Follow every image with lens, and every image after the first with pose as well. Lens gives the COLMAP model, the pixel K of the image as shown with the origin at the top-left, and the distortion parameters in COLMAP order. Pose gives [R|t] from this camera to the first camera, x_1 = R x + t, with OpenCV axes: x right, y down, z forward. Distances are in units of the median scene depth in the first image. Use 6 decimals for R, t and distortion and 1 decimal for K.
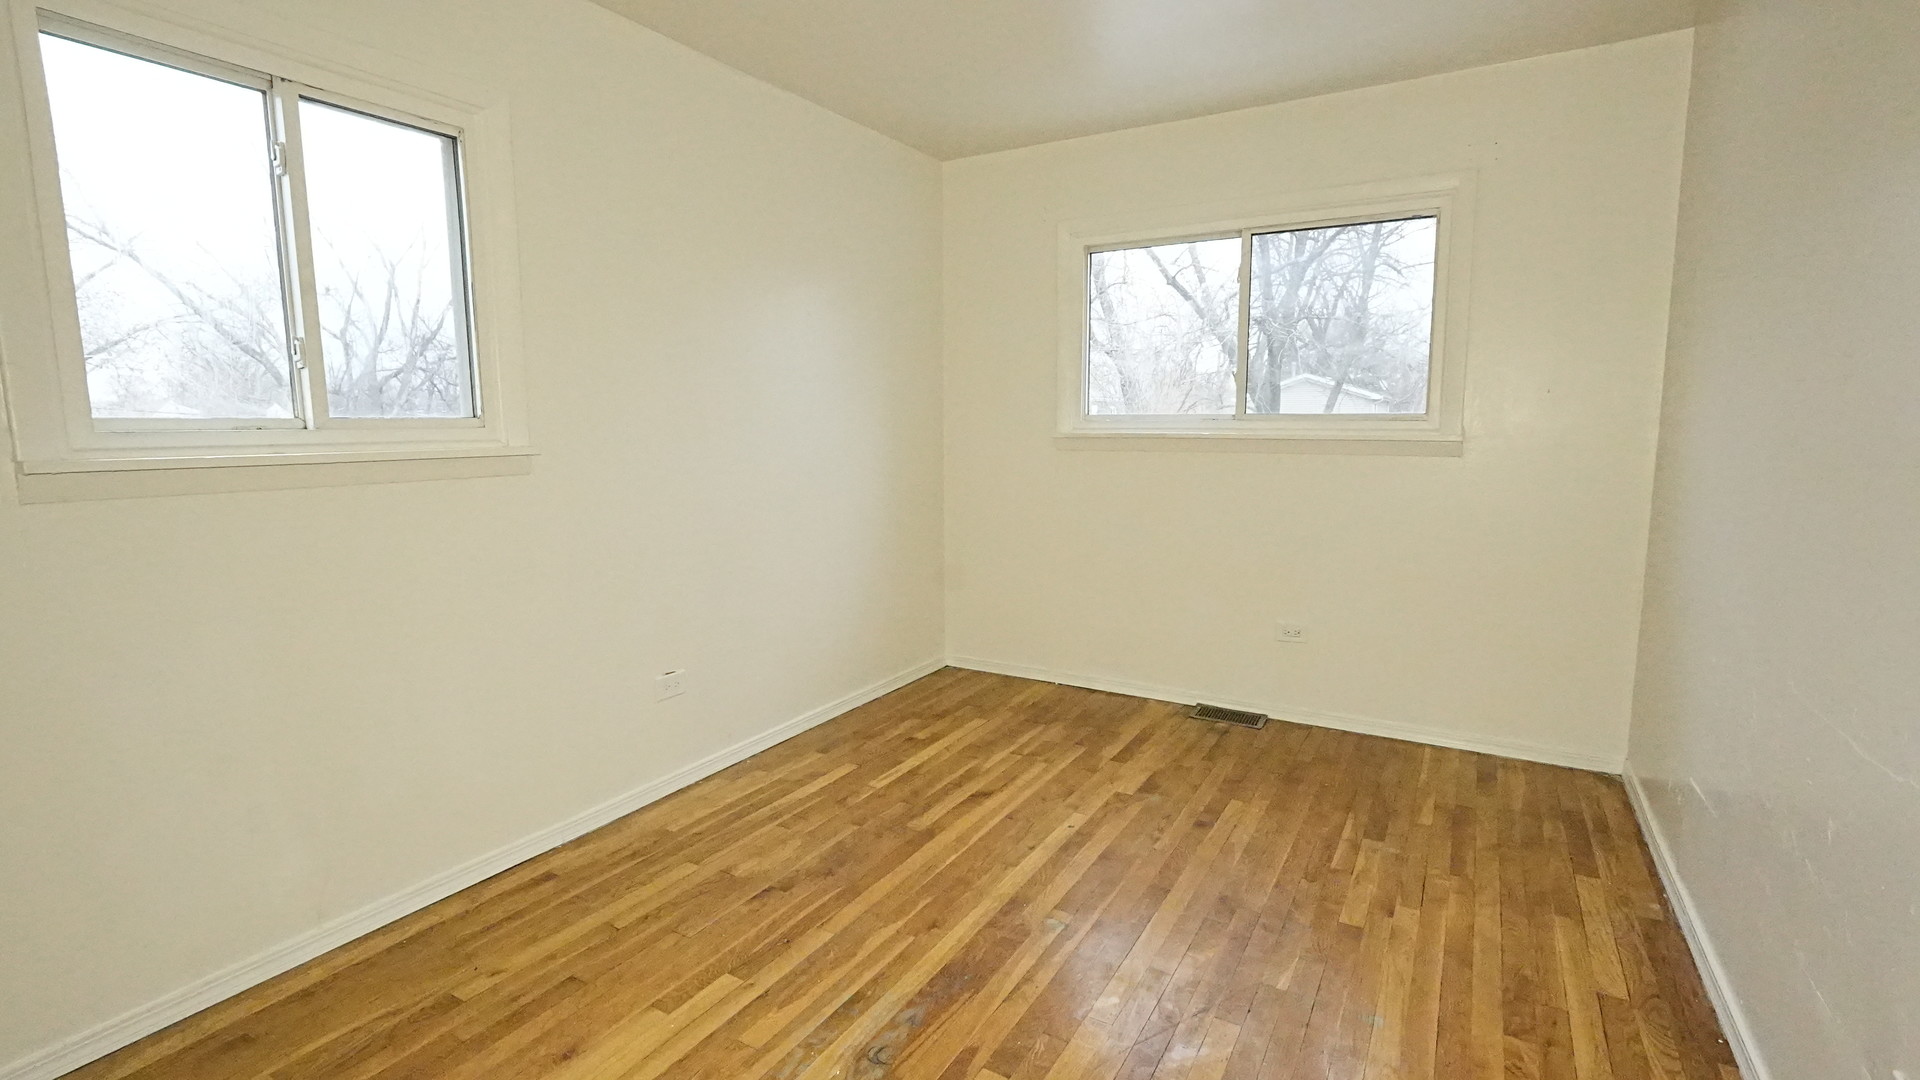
lens RADIAL K [[870.3, 0, 958.4], [0, 870.3, 533.1], [0, 0, 1]] dist [-0.011541, 0.000600]
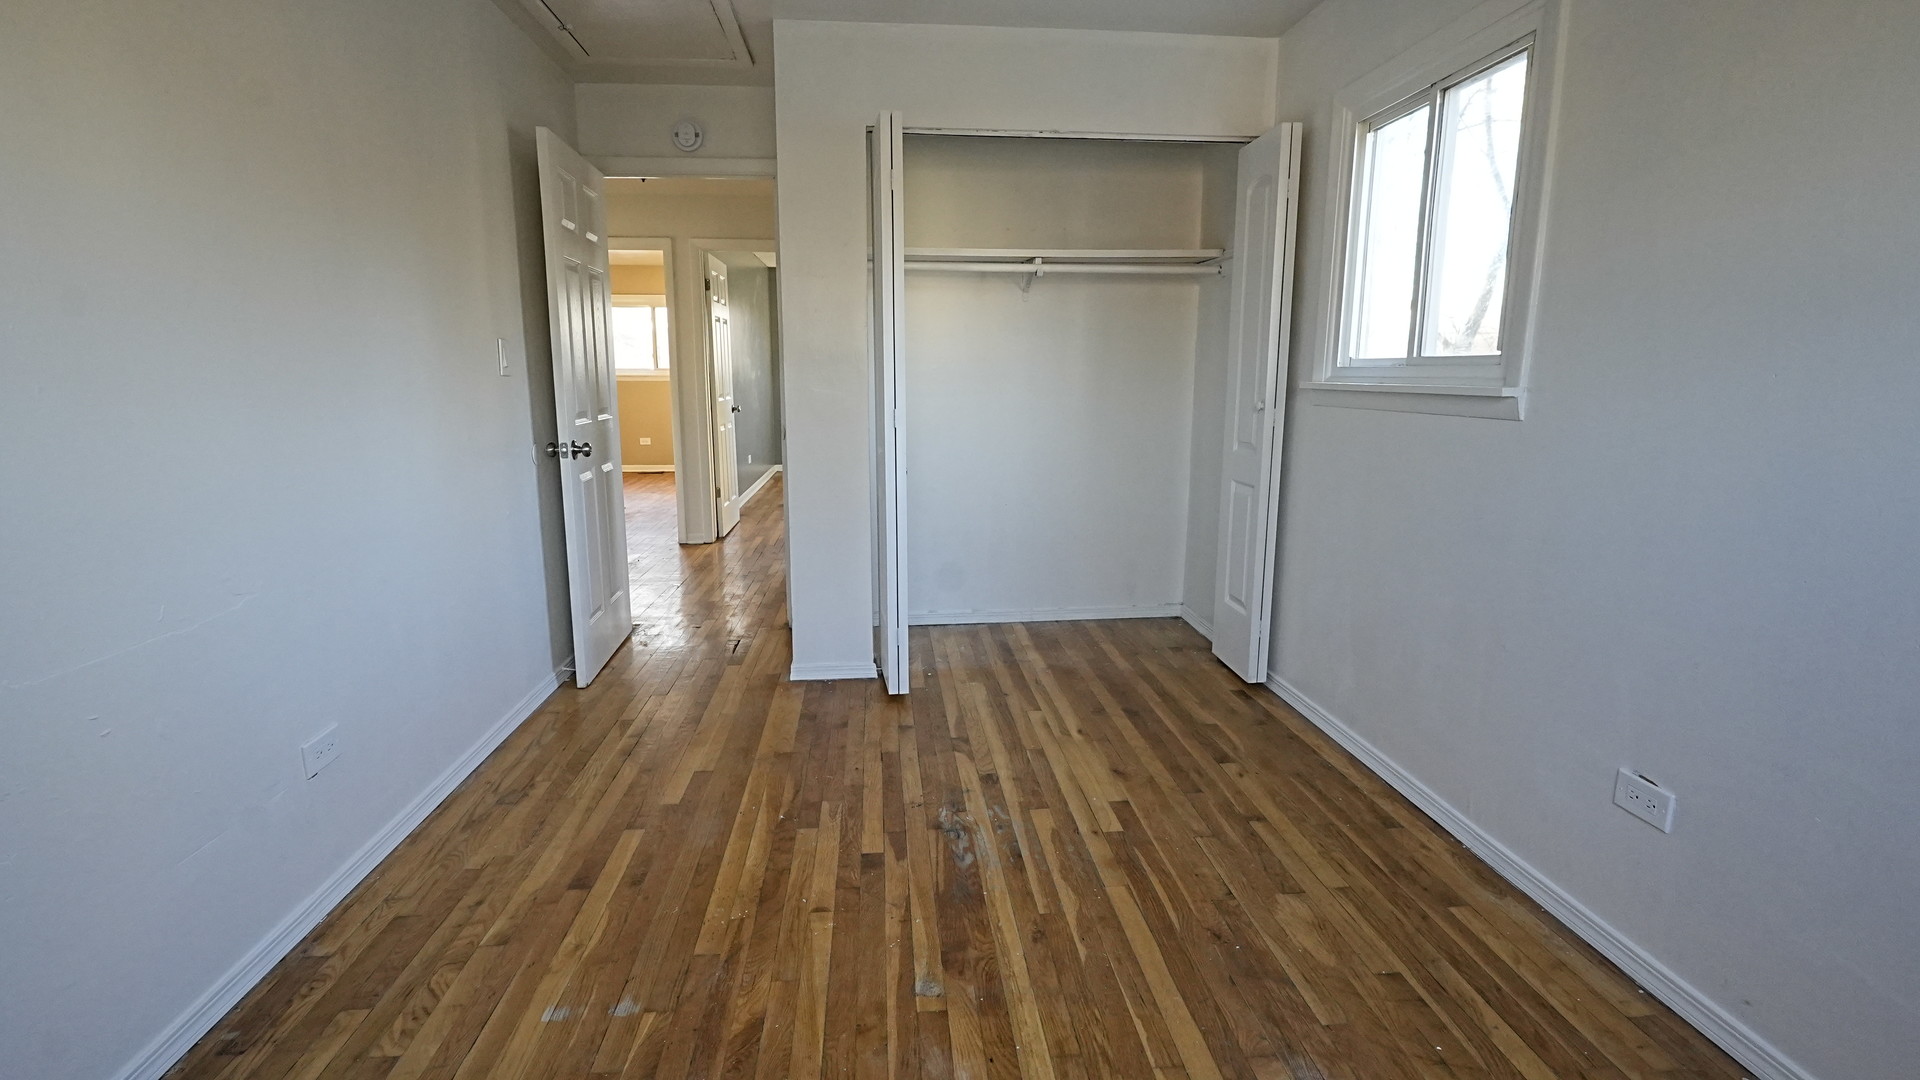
lens RADIAL K [[870.3, 0, 958.6], [0, 870.3, 538.7], [0, 0, 1]] dist [-0.011541, 0.000600]
pose [[-0.809216, 0.112443, -0.576650, 0.511777], [-0.072236, 0.955025, 0.287592, -0.182700], [0.583053, 0.274379, -0.764699, 1.540900]]
